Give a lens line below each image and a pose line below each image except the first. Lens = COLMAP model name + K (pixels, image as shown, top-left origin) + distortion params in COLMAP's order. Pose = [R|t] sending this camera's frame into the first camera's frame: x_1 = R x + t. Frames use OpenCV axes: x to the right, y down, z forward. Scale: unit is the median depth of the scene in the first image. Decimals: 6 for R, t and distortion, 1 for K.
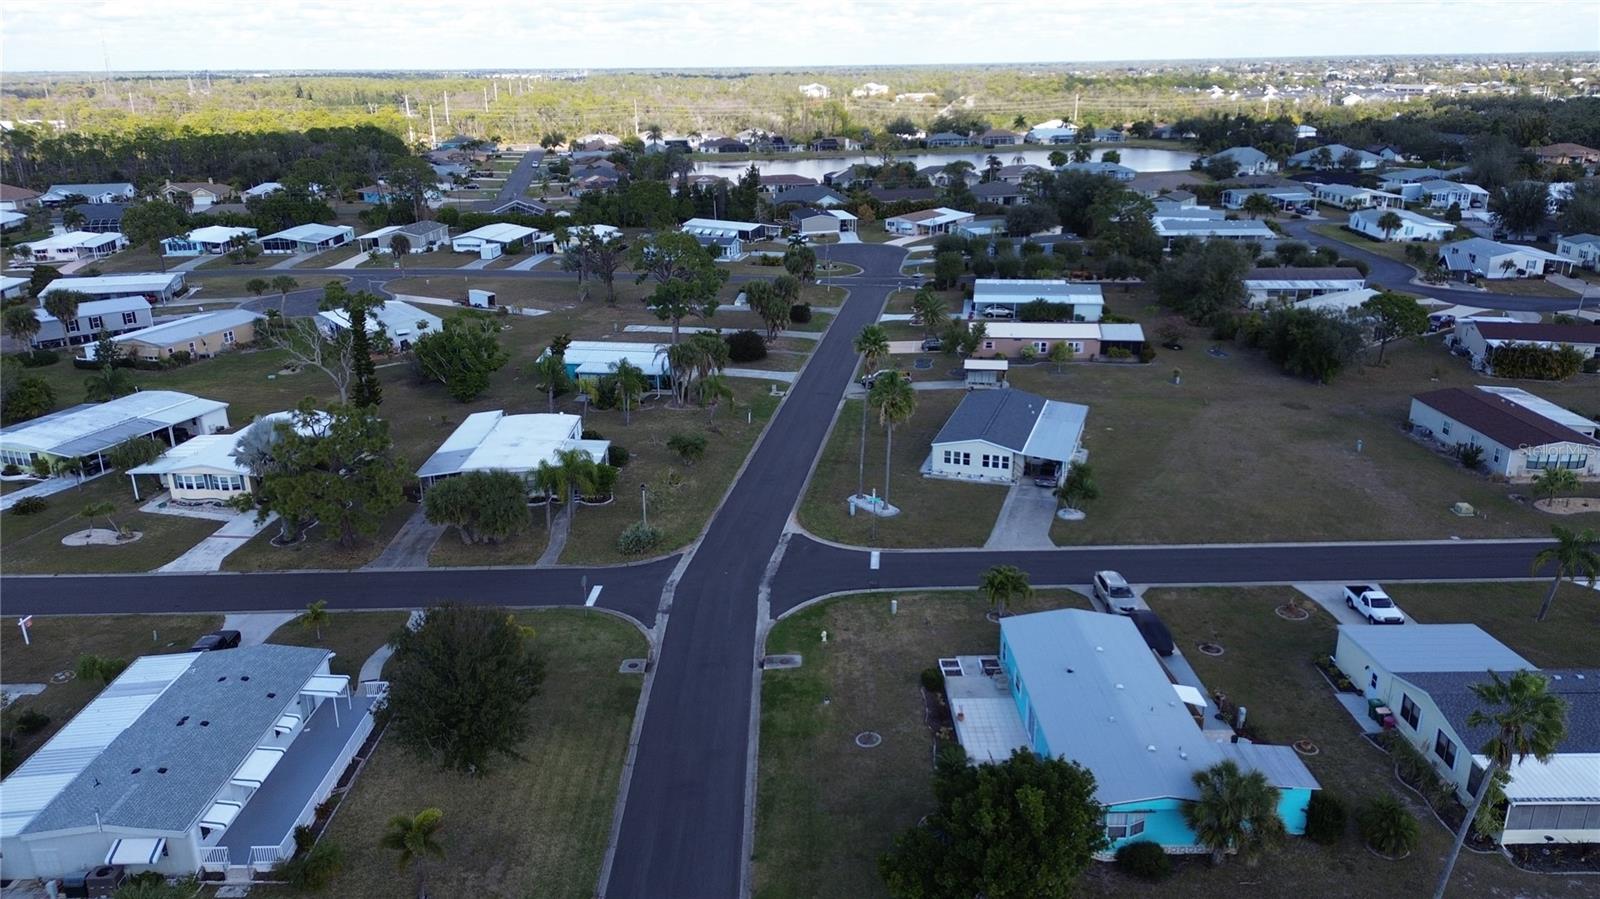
lens RADIAL K [[1088.7, 0, 800.0], [0, 1088.7, 449.5], [0, 0, 1]] dist [0.097482, -0.101545]
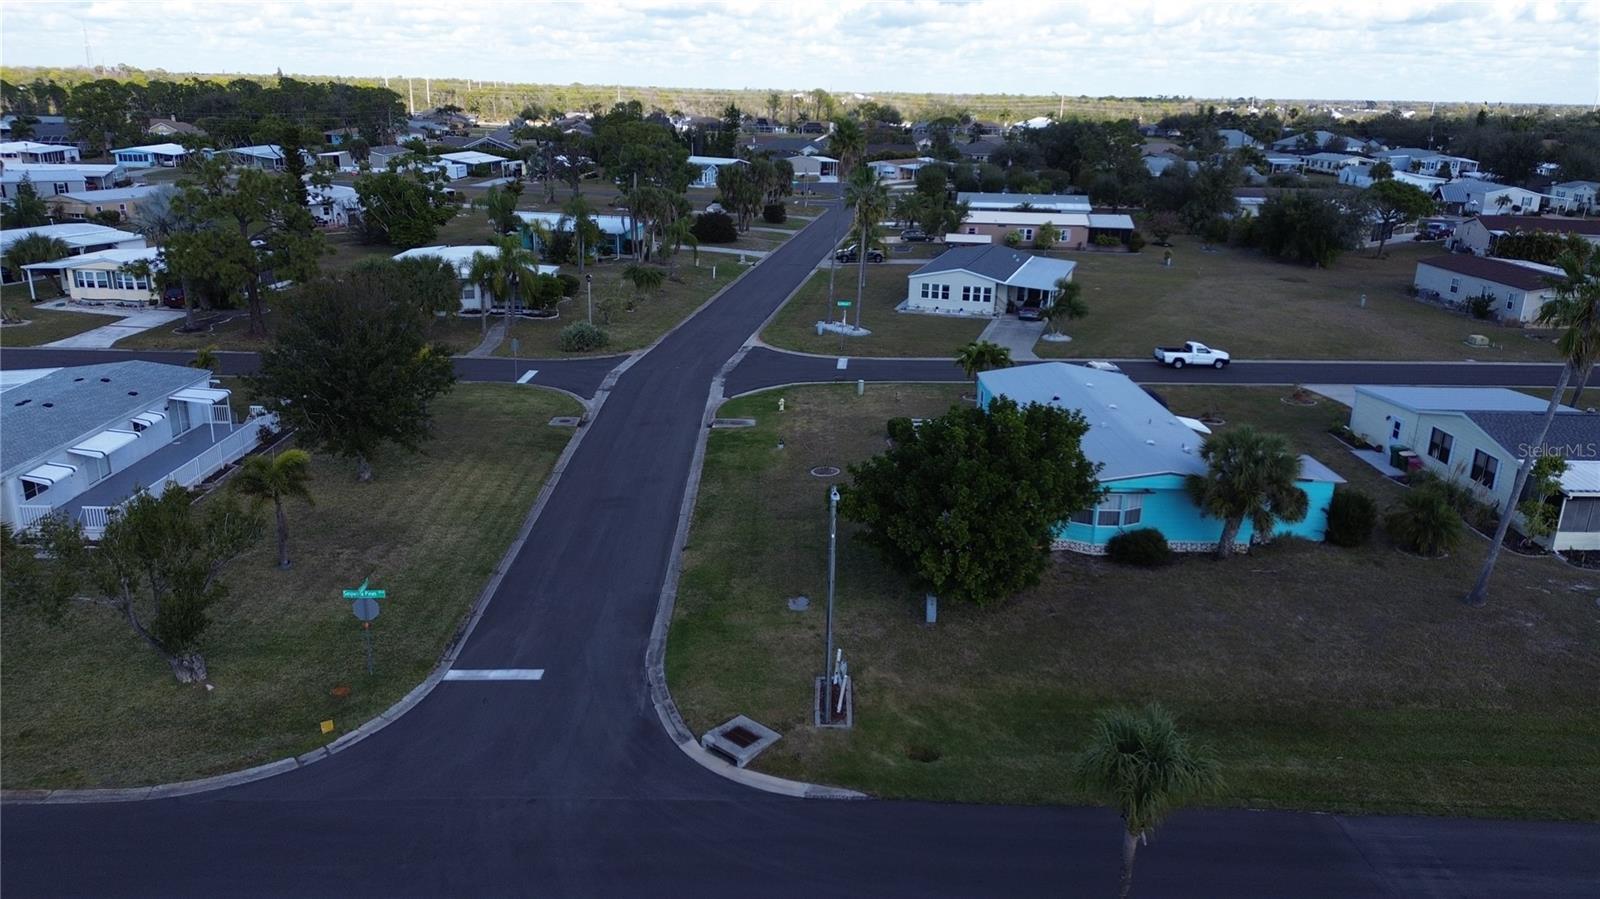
lens RADIAL K [[1088.7, 0, 800.0], [0, 1088.7, 449.5], [0, 0, 1]] dist [0.097482, -0.101545]
pose [[0.999285, 0.031844, 0.020370, 0.014707], [-0.031279, 0.999133, -0.027462, 0.169565], [-0.021227, 0.026805, 0.999415, 0.079729]]
